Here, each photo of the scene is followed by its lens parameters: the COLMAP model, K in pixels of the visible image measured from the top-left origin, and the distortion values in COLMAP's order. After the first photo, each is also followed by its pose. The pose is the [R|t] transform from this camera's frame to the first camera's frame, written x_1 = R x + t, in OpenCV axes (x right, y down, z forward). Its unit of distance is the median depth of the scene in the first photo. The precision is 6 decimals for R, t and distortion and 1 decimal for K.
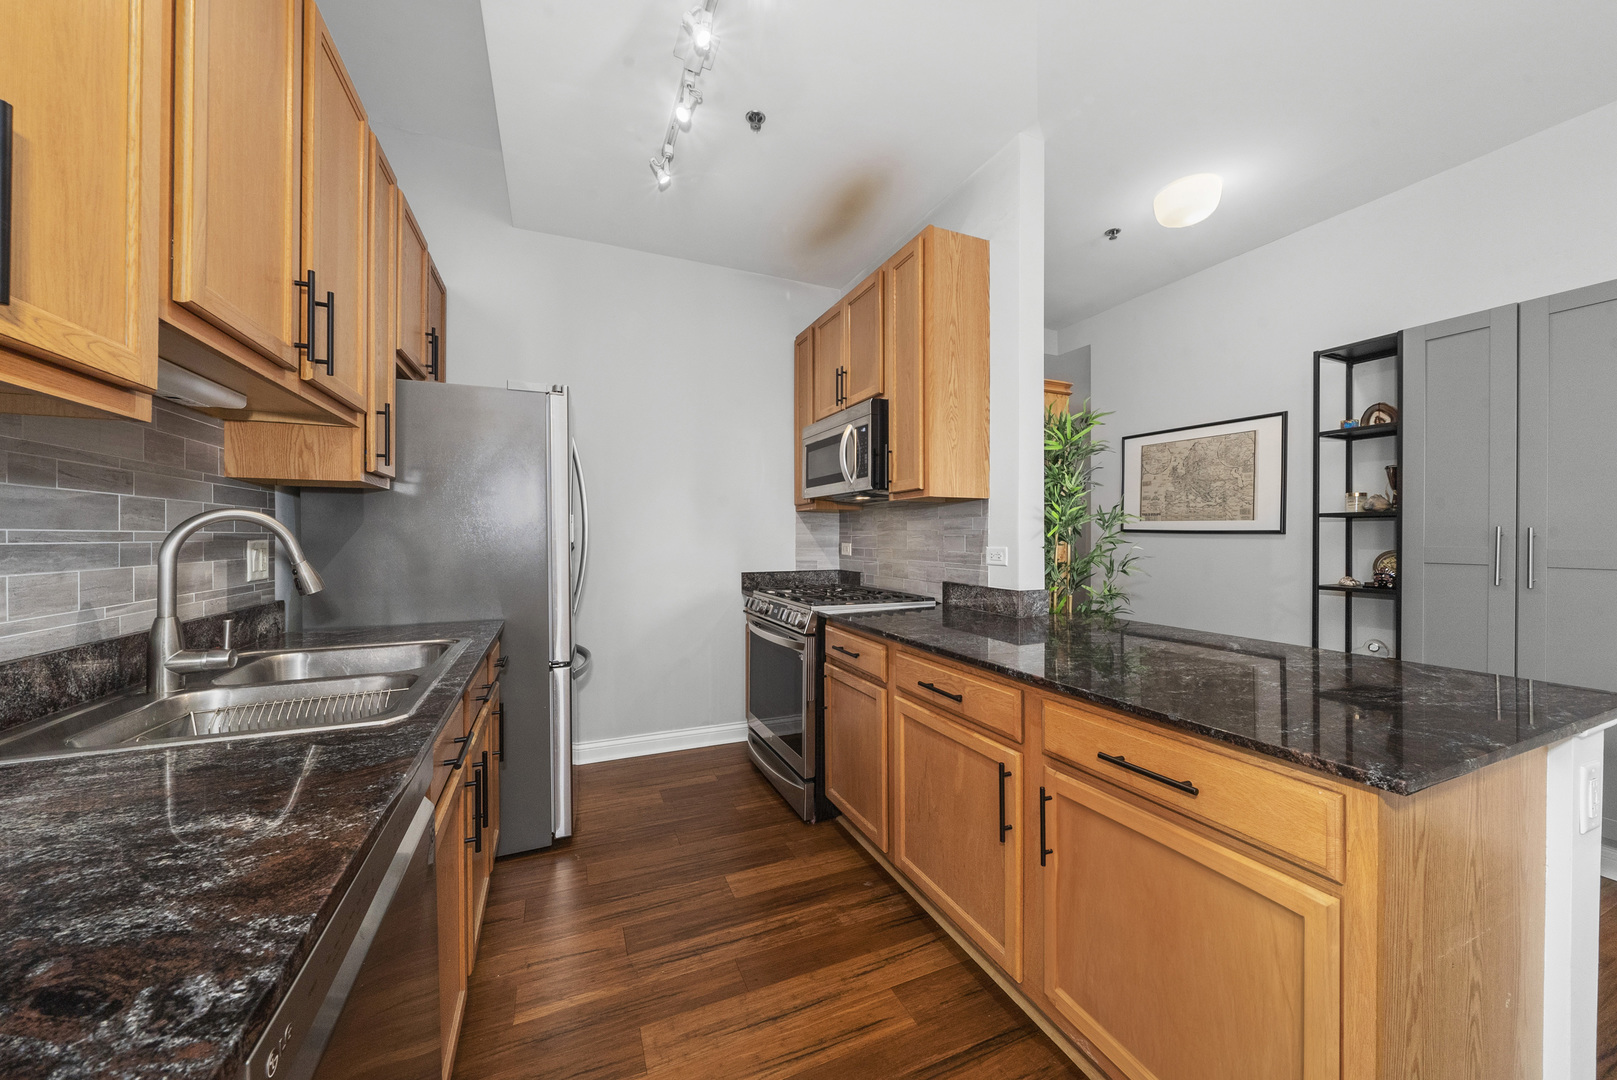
lens RADIAL K [[566.1, 0, 805.2], [0, 566.1, 535.5], [0, 0, 1]] dist [-0.001801, -0.000055]
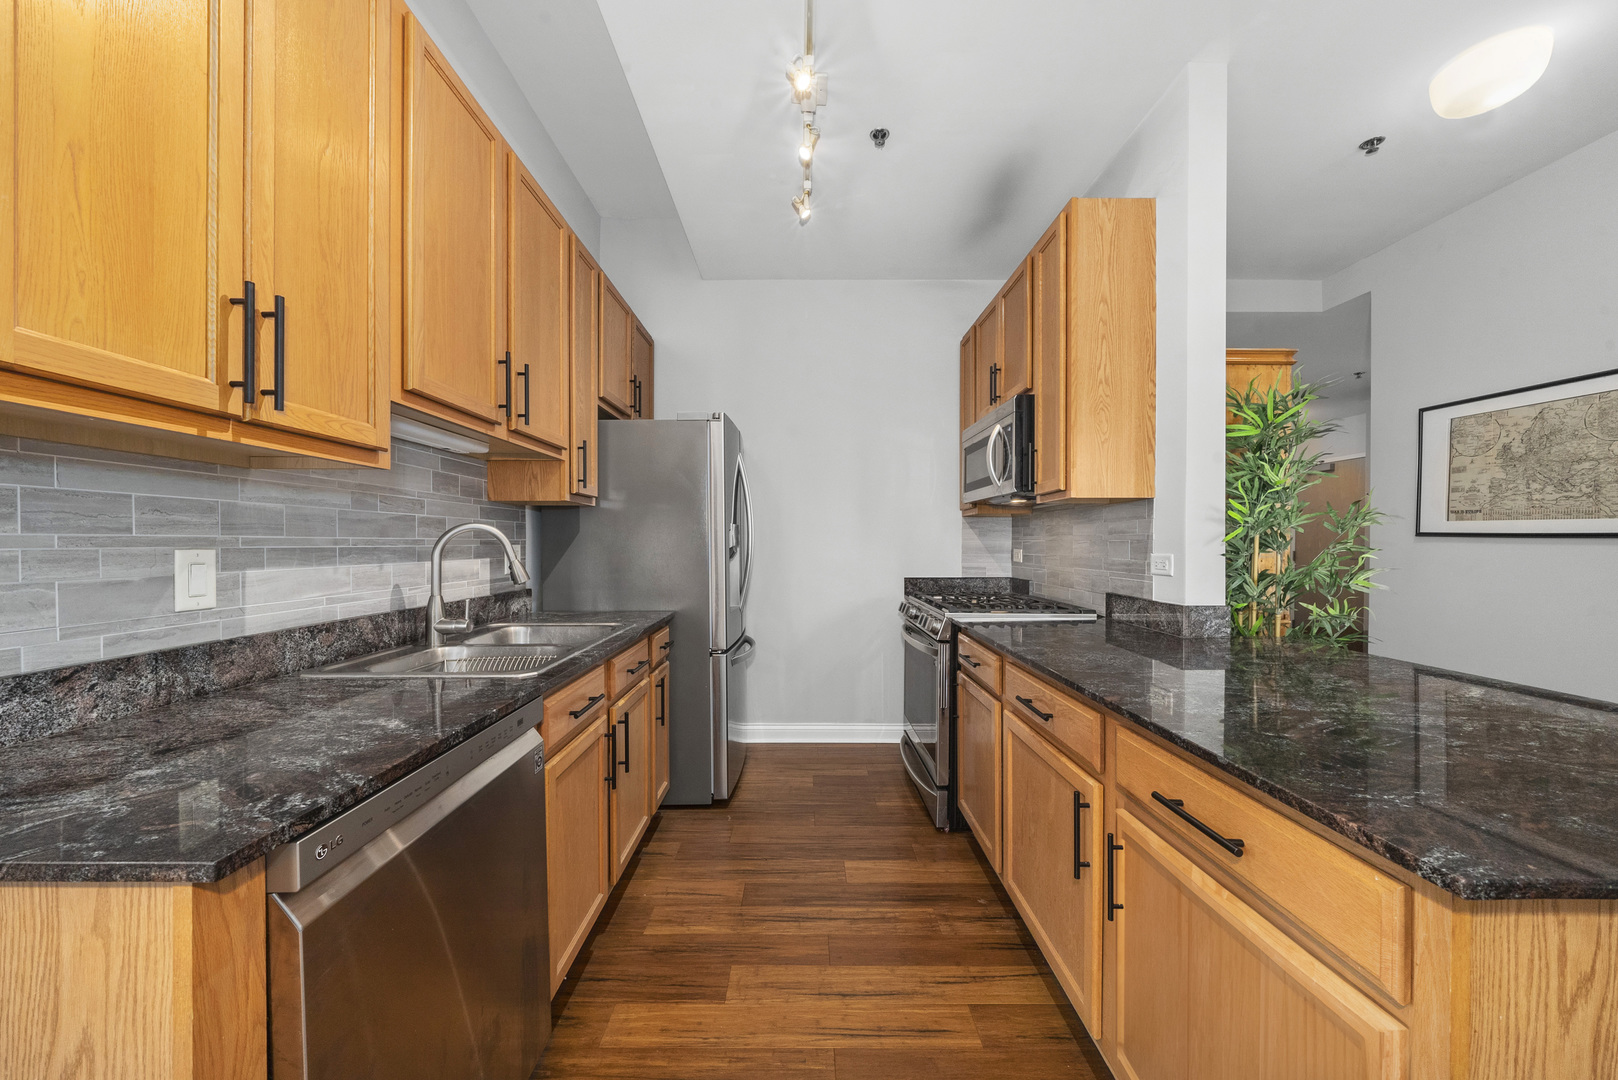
lens RADIAL K [[562.4, 0, 808.8], [0, 562.4, 545.9], [0, 0, 1]] dist [-0.002250, -0.000108]
pose [[0.920476, 0.001904, -0.390794, 0.180695], [0.001077, 0.999972, 0.007407, 0.000798], [0.390797, -0.007239, 0.920448, 0.004478]]
